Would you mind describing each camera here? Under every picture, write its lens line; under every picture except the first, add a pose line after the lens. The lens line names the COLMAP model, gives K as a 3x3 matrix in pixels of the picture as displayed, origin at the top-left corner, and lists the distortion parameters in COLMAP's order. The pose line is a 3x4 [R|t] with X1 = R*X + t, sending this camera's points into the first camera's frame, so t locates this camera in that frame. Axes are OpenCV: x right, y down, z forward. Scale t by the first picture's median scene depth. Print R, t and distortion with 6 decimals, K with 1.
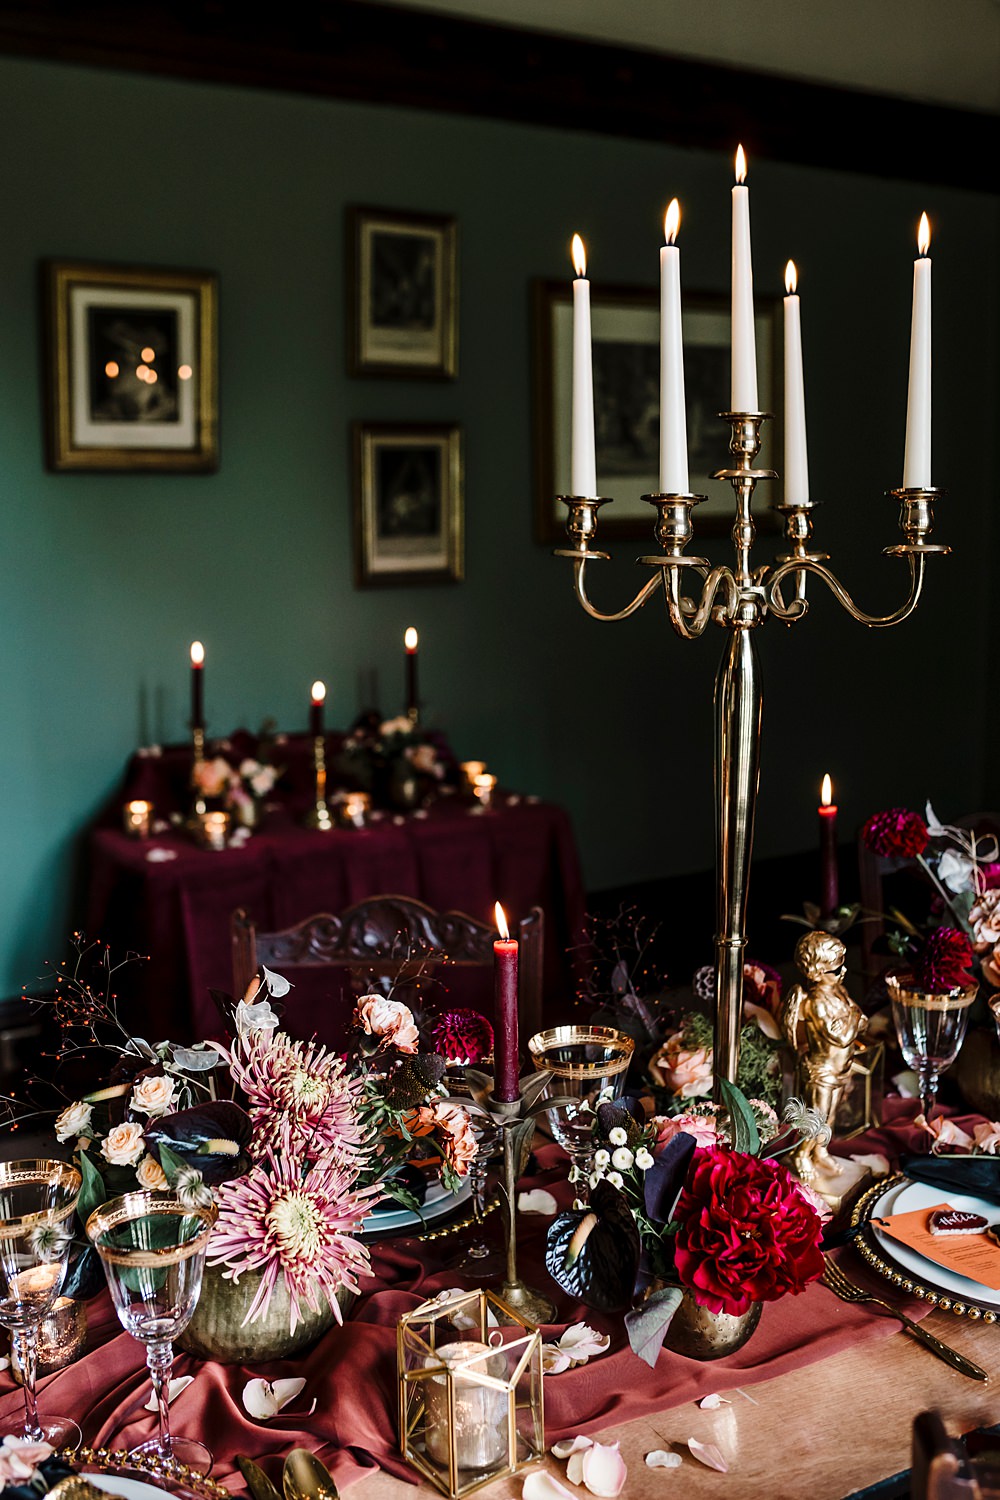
lens RADIAL K [[1525.7, 0, 526.4], [0, 1525.7, 752.3], [0, 0, 1]] dist [-0.066661, 0.104801]
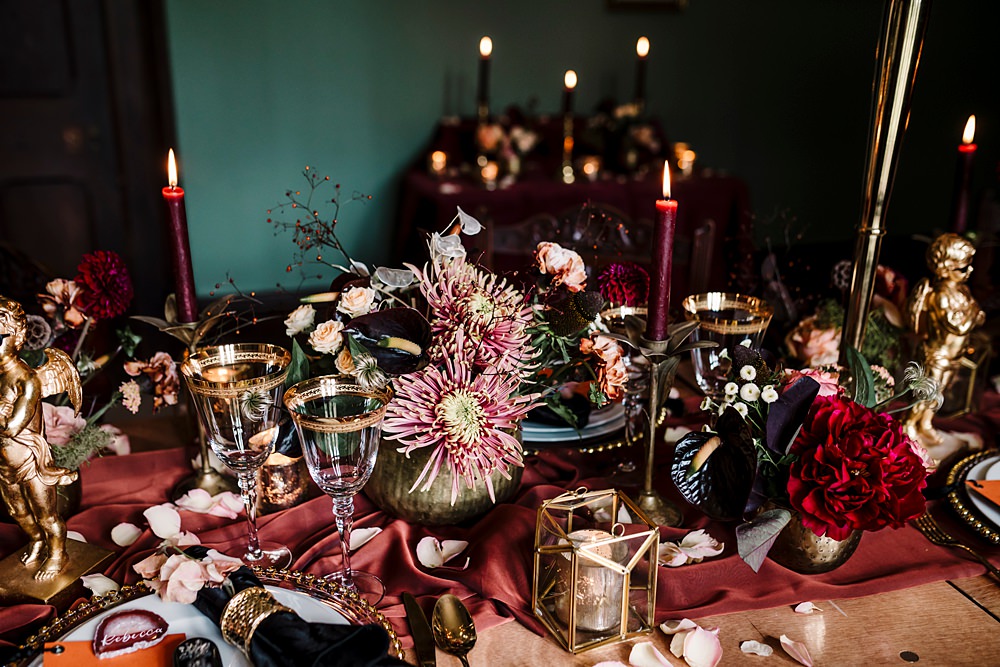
lens RADIAL K [[988.6, 0, 500.8], [0, 988.6, 368.1], [0, 0, 1]] dist [-0.068216, 0.099611]
pose [[0.973413, 0.100408, -0.205875, 0.031190], [-0.058020, 0.977573, 0.202446, 0.110397], [0.221585, -0.185119, 0.957408, 0.260446]]
